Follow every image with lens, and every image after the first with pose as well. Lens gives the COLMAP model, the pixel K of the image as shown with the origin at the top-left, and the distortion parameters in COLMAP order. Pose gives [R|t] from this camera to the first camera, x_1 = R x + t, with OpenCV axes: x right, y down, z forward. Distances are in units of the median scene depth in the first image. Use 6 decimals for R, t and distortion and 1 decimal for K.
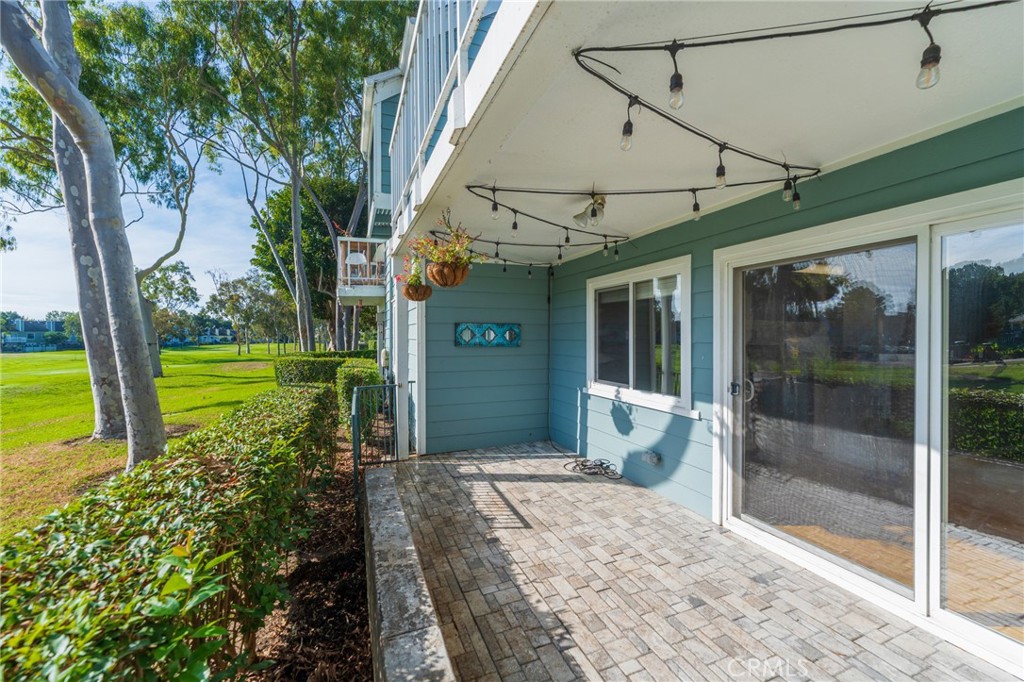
lens RADIAL K [[416.6, 0, 517.3], [0, 416.6, 340.0], [0, 0, 1]] dist [-0.001004, -0.000298]
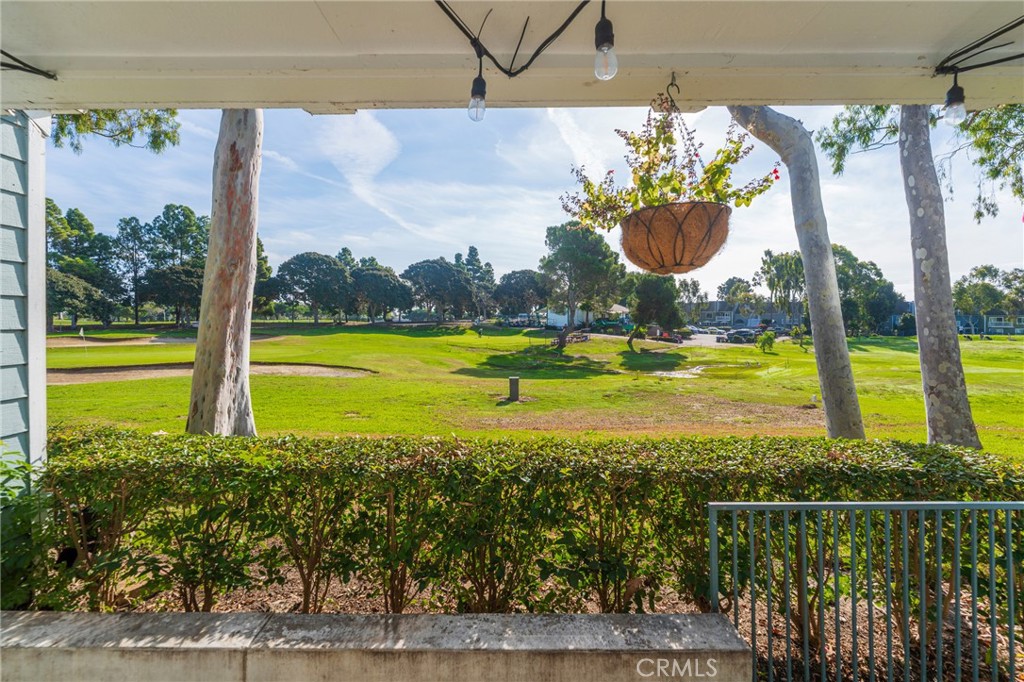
lens RADIAL K [[408.6, 0, 515.8], [0, 408.6, 334.8], [0, 0, 1]] dist [-0.003832, -0.000293]
pose [[-0.361115, 0.033365, -0.931924, 0.076906], [-0.005132, 0.999273, 0.037765, -0.022847], [0.932507, 0.018420, -0.360682, 0.278030]]
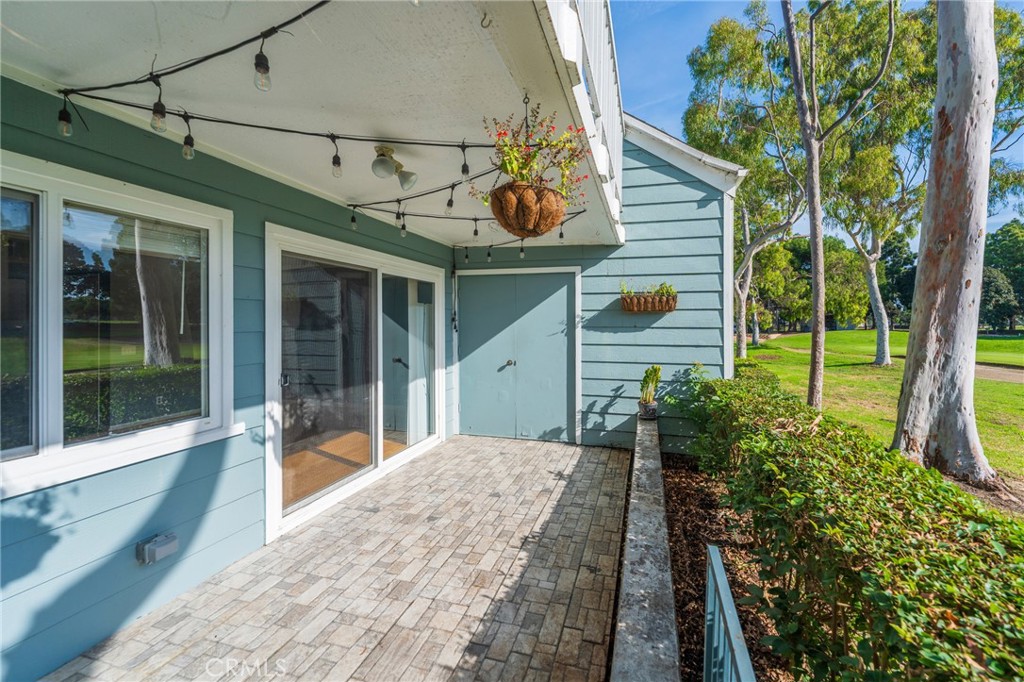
lens RADIAL K [[427.3, 0, 541.0], [0, 427.3, 318.0], [0, 0, 1]] dist [0.002401, 0.000247]
pose [[-0.810355, 0.005119, 0.585916, -0.142823], [0.002919, 0.999985, -0.004699, -0.004283], [-0.585931, -0.002098, -0.810358, 0.403304]]
